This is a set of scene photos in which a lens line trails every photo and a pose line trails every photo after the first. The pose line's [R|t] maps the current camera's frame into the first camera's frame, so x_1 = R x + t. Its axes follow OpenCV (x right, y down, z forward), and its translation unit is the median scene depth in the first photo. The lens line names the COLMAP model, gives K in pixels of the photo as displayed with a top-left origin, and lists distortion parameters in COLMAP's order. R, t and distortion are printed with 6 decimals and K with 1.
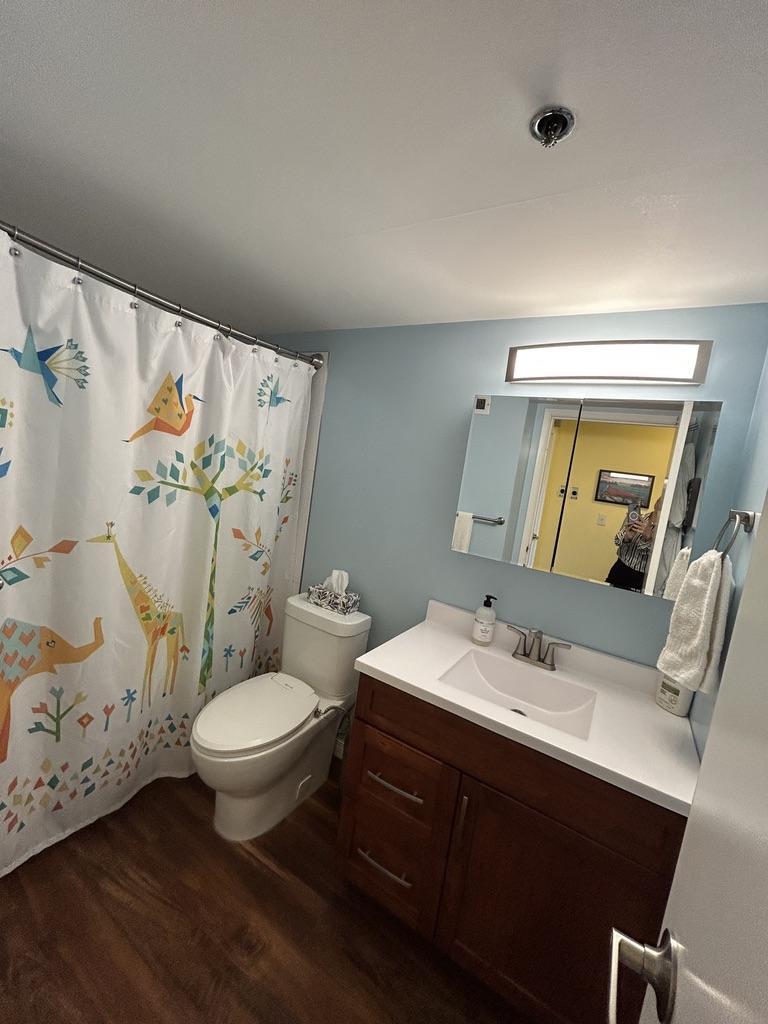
lens RADIAL K [[414.8, 0, 384.8], [0, 414.8, 511.1], [0, 0, 1]] dist [-0.001492, 0.000226]
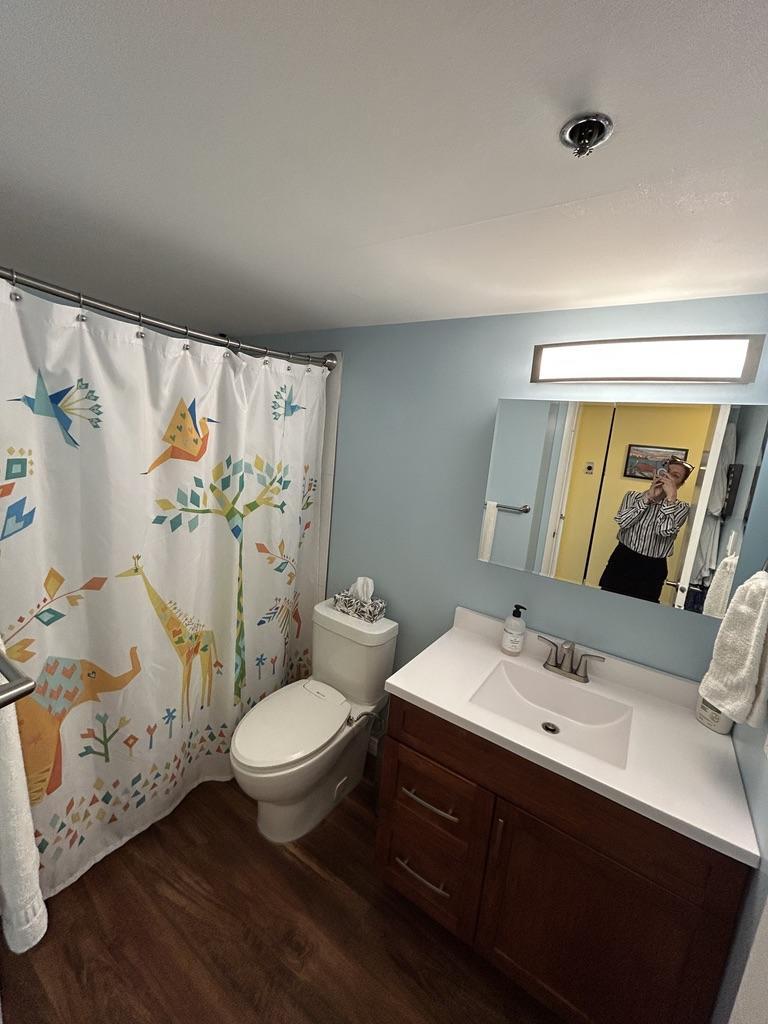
lens RADIAL K [[414.8, 0, 384.6], [0, 414.8, 512.7], [0, 0, 1]] dist [-0.001492, 0.000226]
pose [[0.997751, -0.042872, -0.051535, -0.003537], [0.046512, 0.996345, 0.071648, -0.116803], [0.048275, -0.073884, 0.996098, 0.030669]]
